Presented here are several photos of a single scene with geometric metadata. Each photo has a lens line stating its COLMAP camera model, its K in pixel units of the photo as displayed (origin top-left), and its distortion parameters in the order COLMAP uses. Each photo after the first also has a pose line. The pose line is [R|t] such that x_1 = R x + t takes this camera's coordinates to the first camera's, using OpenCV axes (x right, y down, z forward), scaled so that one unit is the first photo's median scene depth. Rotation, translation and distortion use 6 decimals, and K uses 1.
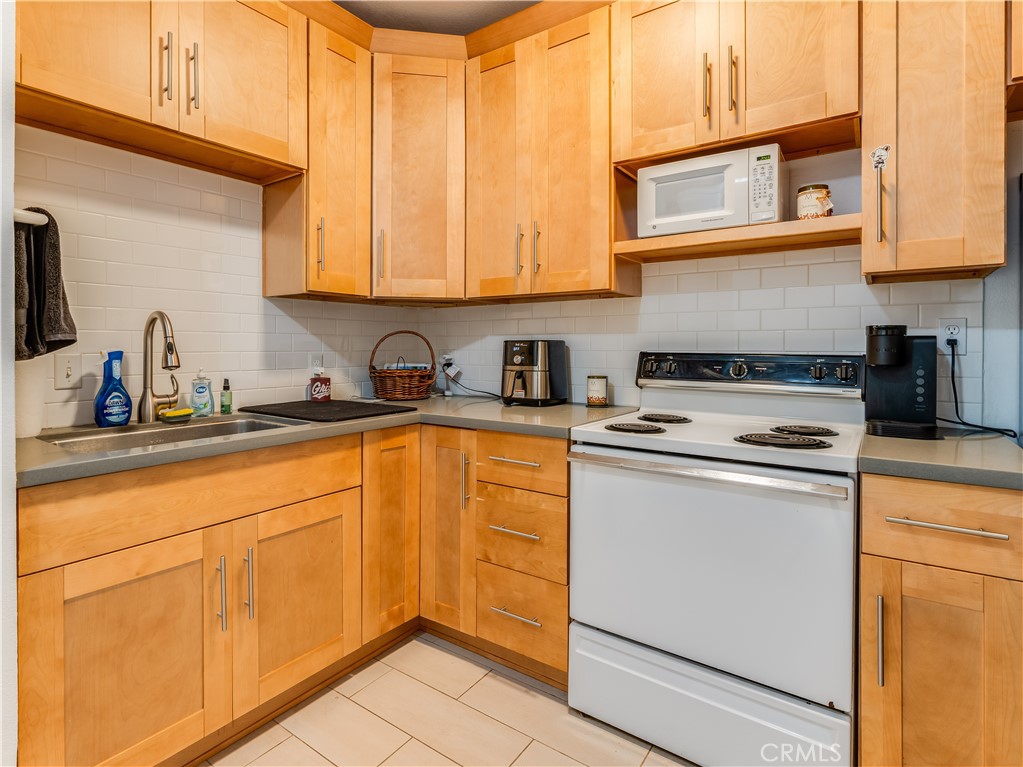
lens RADIAL K [[526.1, 0, 509.8], [0, 526.1, 360.6], [0, 0, 1]] dist [-0.025420, 0.007083]
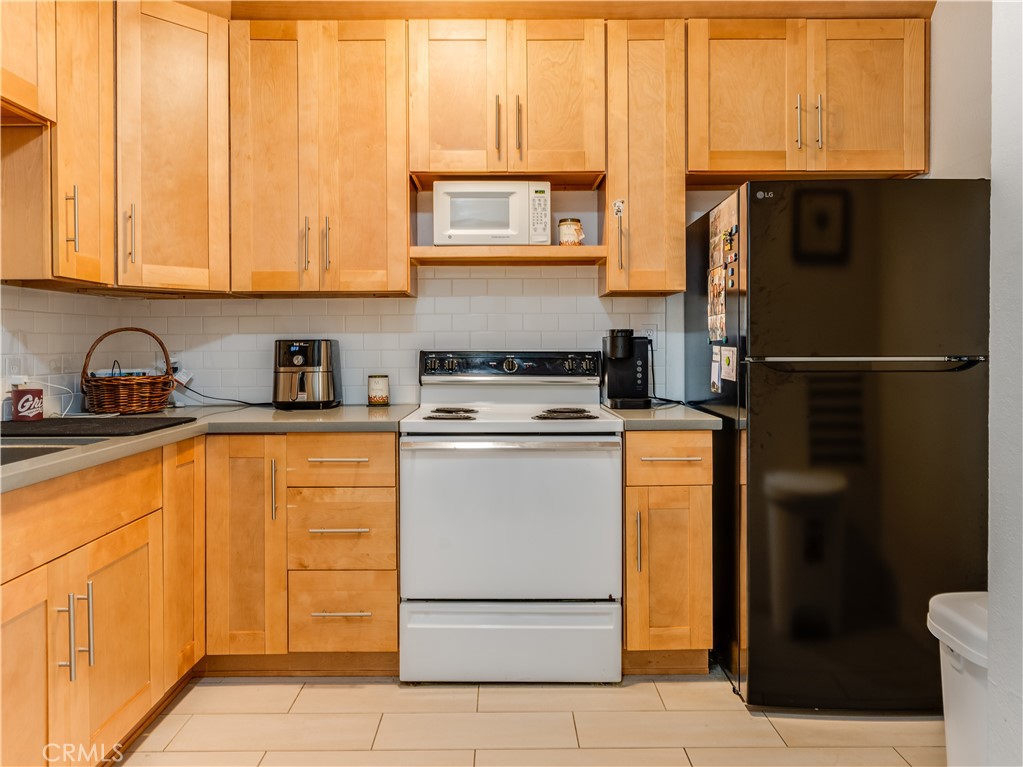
lens RADIAL K [[670.4, 0, 511.5], [0, 670.4, 383.5], [0, 0, 1]] dist [-0.035551, 0.000744]
pose [[0.810320, -0.035795, 0.584894, -0.434567], [0.020562, 0.999255, 0.032667, 0.009742], [-0.585627, -0.014444, 0.810452, -0.213130]]
